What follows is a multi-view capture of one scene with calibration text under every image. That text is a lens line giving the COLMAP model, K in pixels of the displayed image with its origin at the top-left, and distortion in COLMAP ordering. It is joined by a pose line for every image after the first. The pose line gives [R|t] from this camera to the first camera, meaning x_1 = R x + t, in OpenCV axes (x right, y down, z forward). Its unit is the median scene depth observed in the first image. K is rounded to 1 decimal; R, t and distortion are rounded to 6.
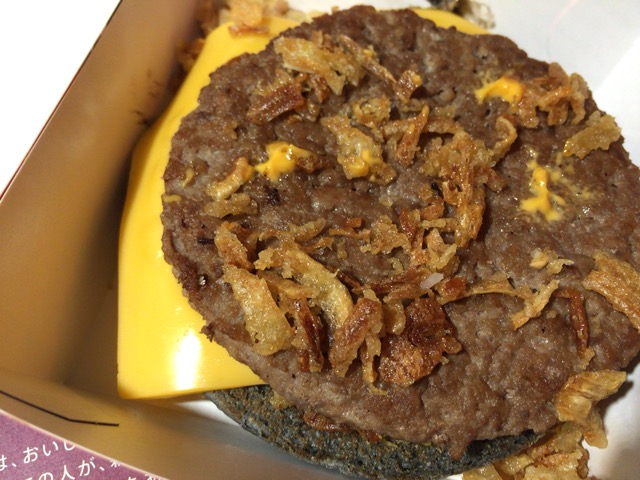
lens RADIAL K [[573.0, 0, 320.0], [0, 573.0, 240.0], [0, 0, 1]] dist [0.078646, -0.158771]
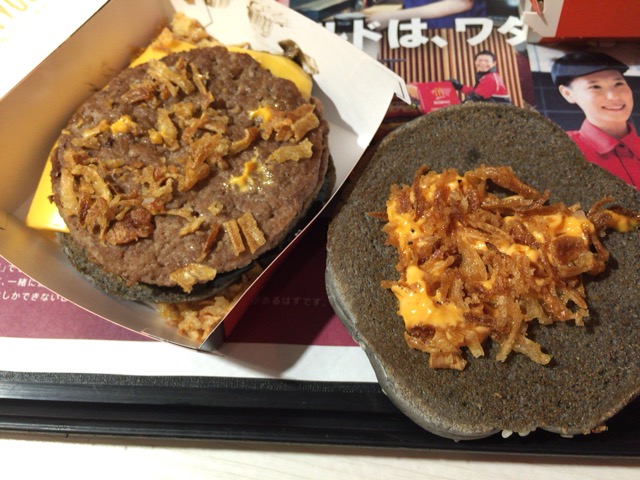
lens RADIAL K [[573.0, 0, 320.0], [0, 573.0, 240.0], [0, 0, 1]] dist [0.078646, -0.158771]
pose [[0.928670, 0.263106, -0.261433, 1.108208], [-0.251008, 0.964734, 0.079269, -0.088564], [0.273069, -0.007993, 0.961961, -0.628904]]
